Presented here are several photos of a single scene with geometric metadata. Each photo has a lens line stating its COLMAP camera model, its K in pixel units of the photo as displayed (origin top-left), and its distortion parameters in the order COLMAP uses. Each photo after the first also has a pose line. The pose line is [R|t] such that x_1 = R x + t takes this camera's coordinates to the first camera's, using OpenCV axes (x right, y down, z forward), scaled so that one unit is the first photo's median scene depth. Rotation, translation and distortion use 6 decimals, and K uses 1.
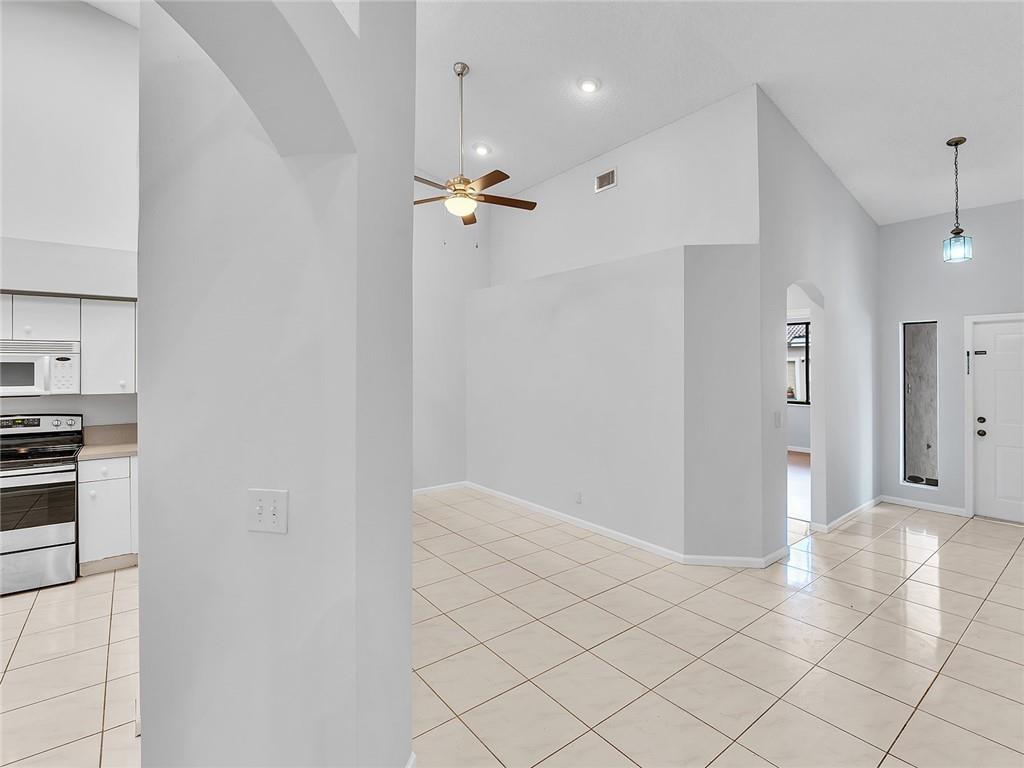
lens RADIAL K [[489.4, 0, 508.3], [0, 489.4, 364.7], [0, 0, 1]] dist [-0.010854, 0.000324]
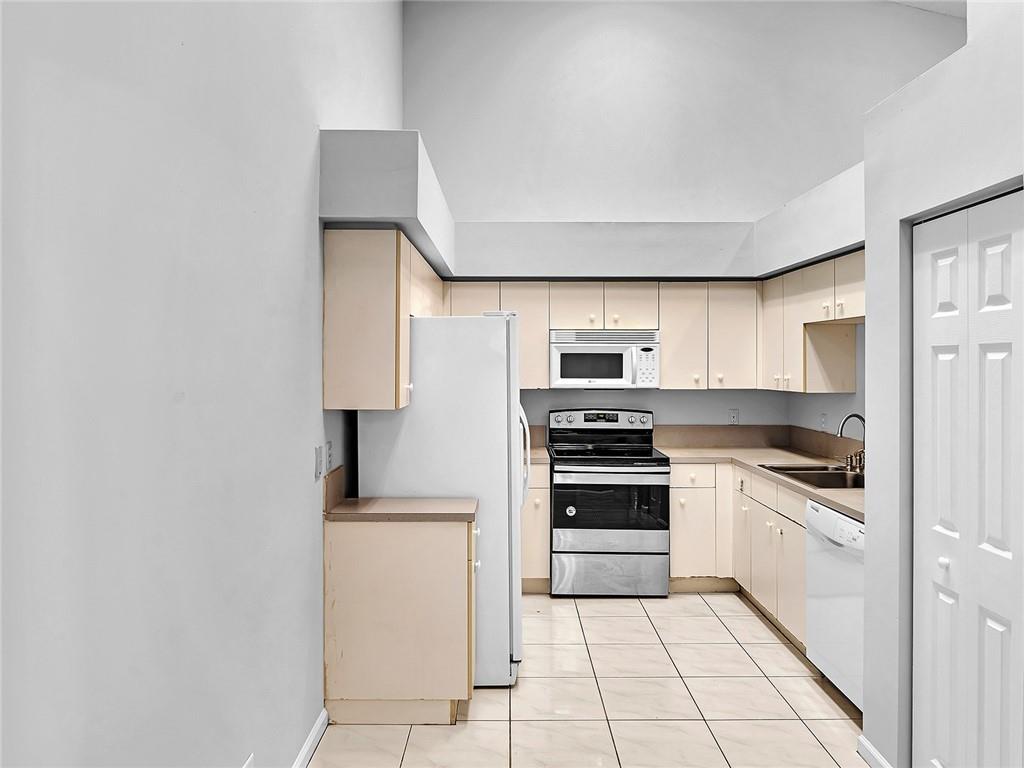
lens RADIAL K [[715.7, 0, 512.3], [0, 715.7, 363.7], [0, 0, 1]] dist [-0.007129, -0.001955]
pose [[0.791932, 0.004324, -0.610594, -0.271162], [0.000774, 0.999967, 0.008084, 0.003415], [0.610609, -0.006875, 0.791902, -0.193564]]
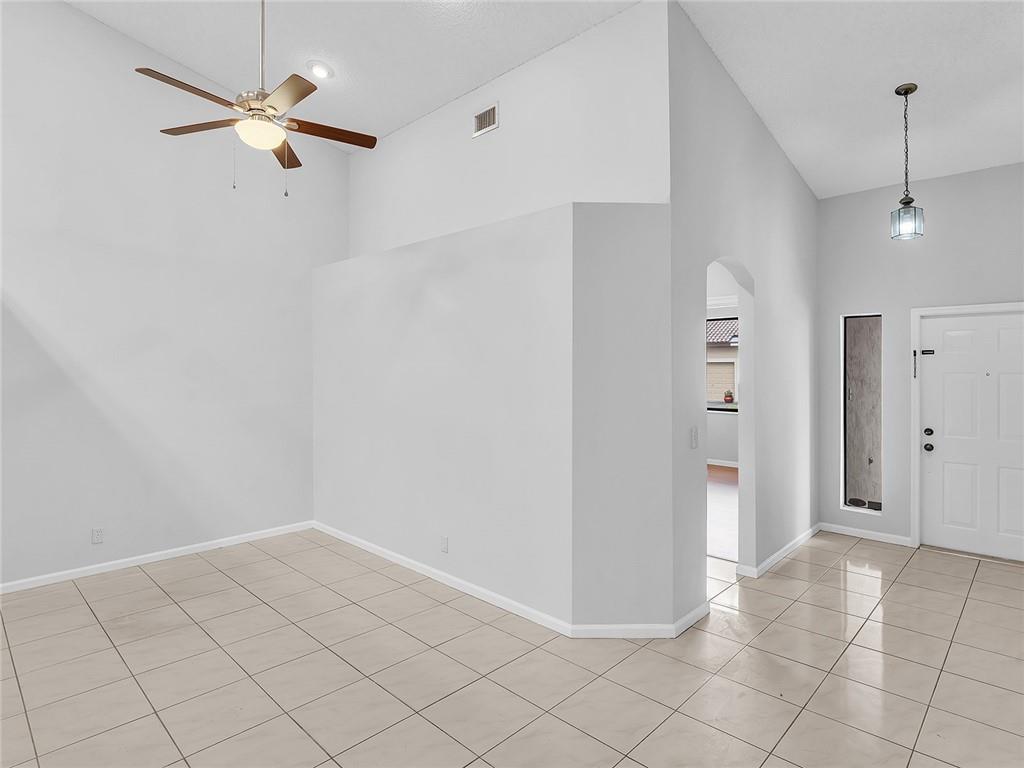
lens RADIAL K [[557.0, 0, 506.5], [0, 557.0, 367.8], [0, 0, 1]] dist [-0.004320, -0.008817]
pose [[0.990275, 0.001418, 0.139116, 0.138003], [-0.001990, 0.999990, 0.003971, -0.000101], [-0.139109, -0.004210, 0.990268, 0.178001]]
